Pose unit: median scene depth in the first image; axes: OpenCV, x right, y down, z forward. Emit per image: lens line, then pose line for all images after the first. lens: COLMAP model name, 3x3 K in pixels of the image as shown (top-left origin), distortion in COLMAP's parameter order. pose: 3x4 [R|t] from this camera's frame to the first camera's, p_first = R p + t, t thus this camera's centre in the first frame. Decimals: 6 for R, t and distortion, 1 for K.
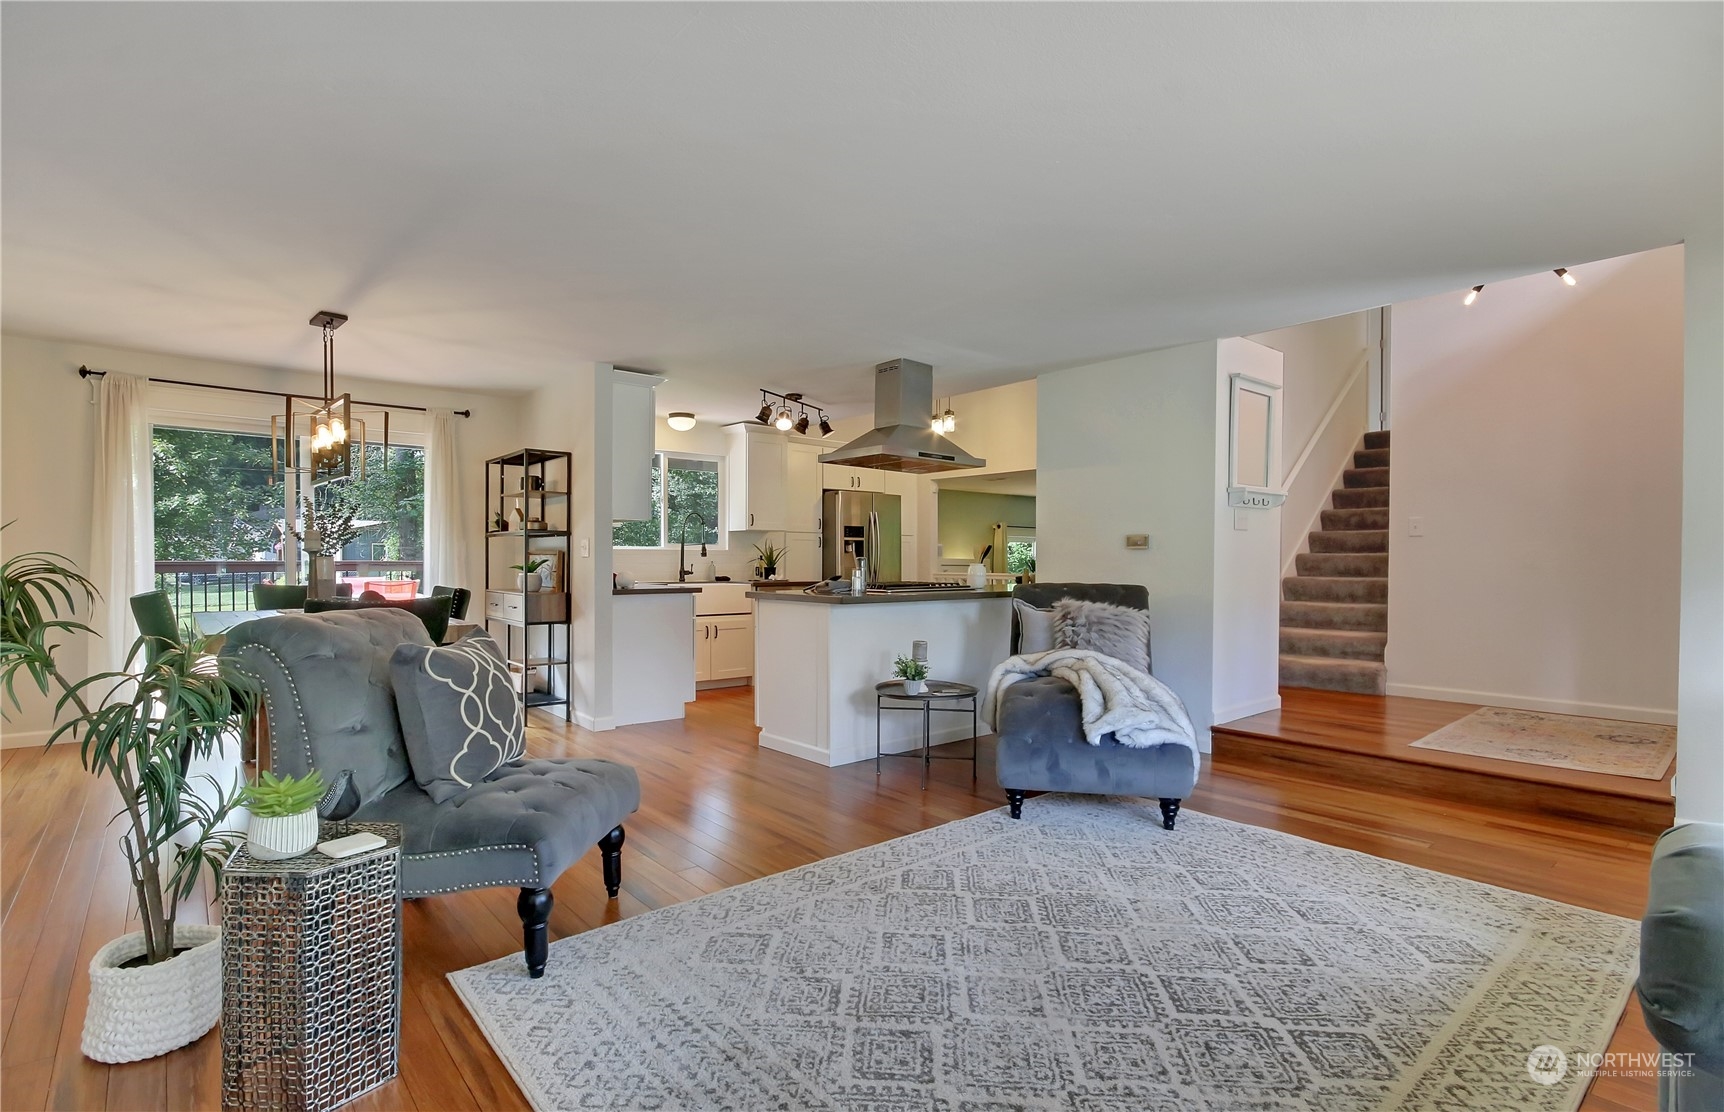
lens RADIAL K [[824.3, 0, 855.1], [0, 824.3, 562.4], [0, 0, 1]] dist [0.004868, 0.000386]
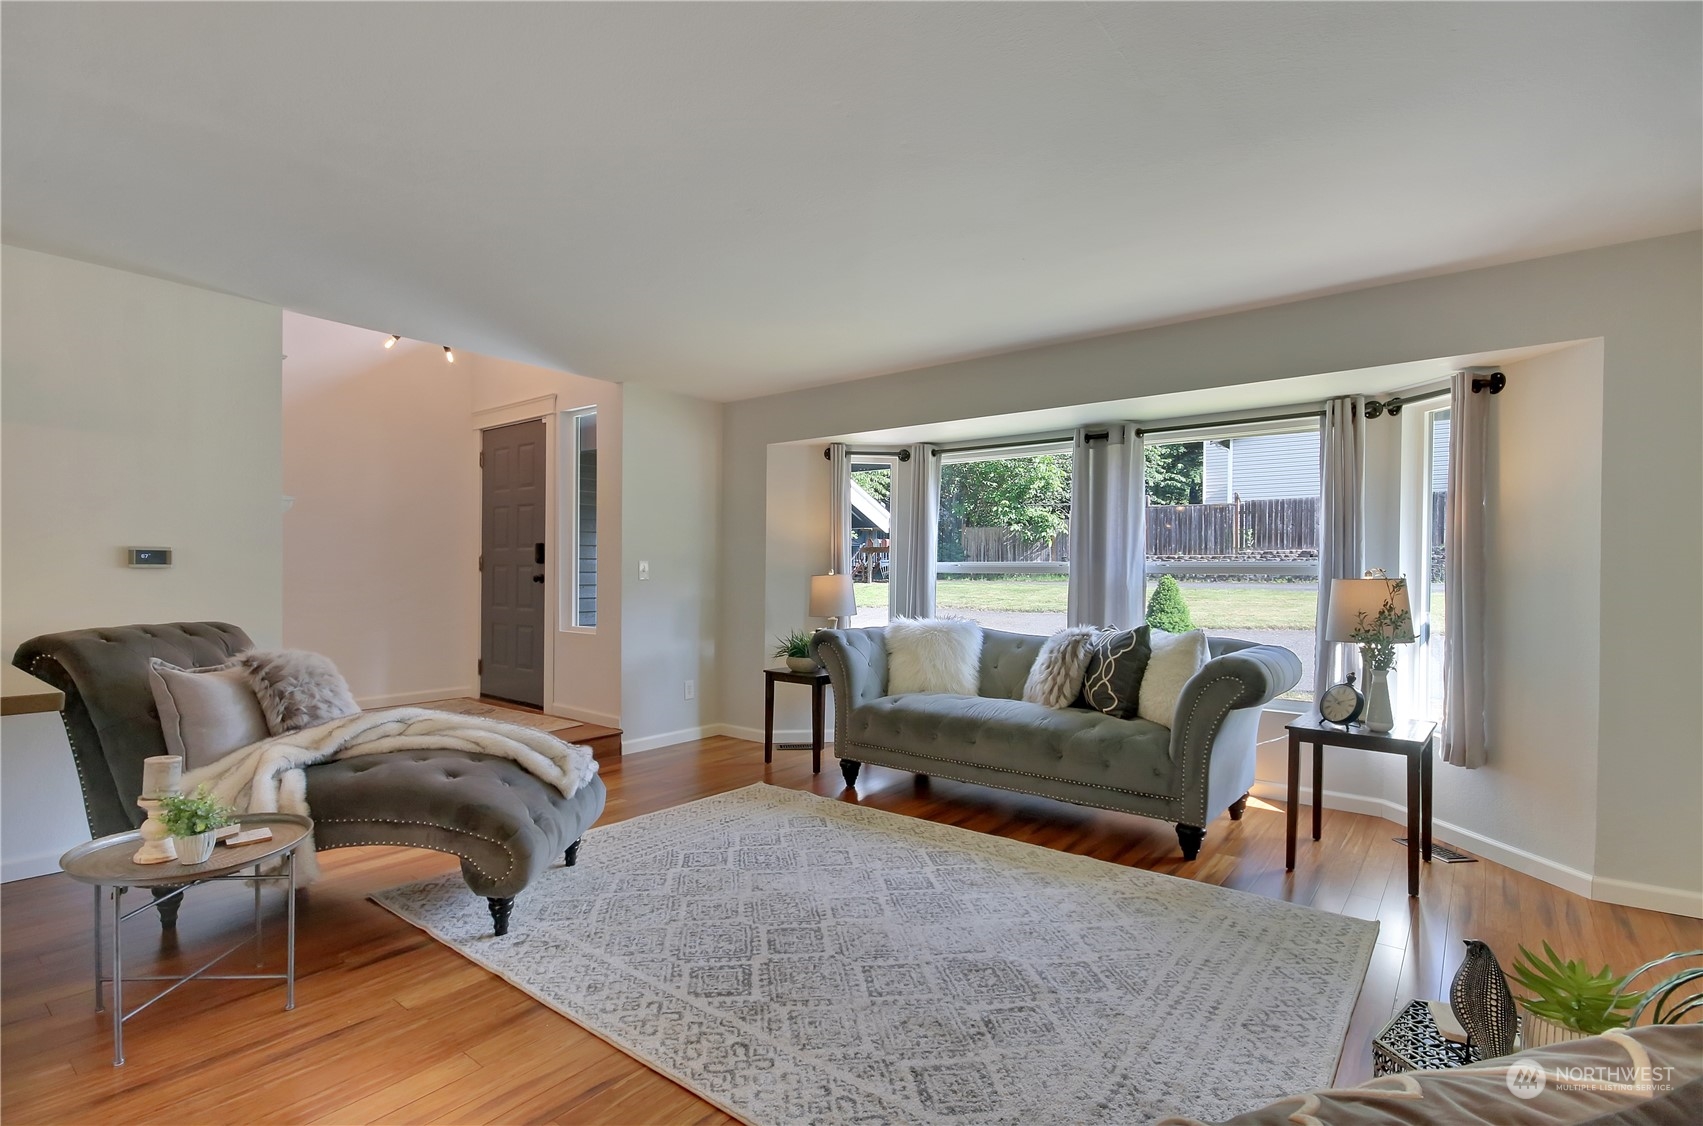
lens RADIAL K [[809.7, 0, 840.0], [0, 809.7, 569.3], [0, 0, 1]] dist [-0.002635, -0.001061]
pose [[-0.204480, -0.001350, 0.978870, -0.746508], [-0.006961, 0.999976, -0.000075, -0.034162], [-0.978846, -0.006829, -0.204485, 1.062852]]
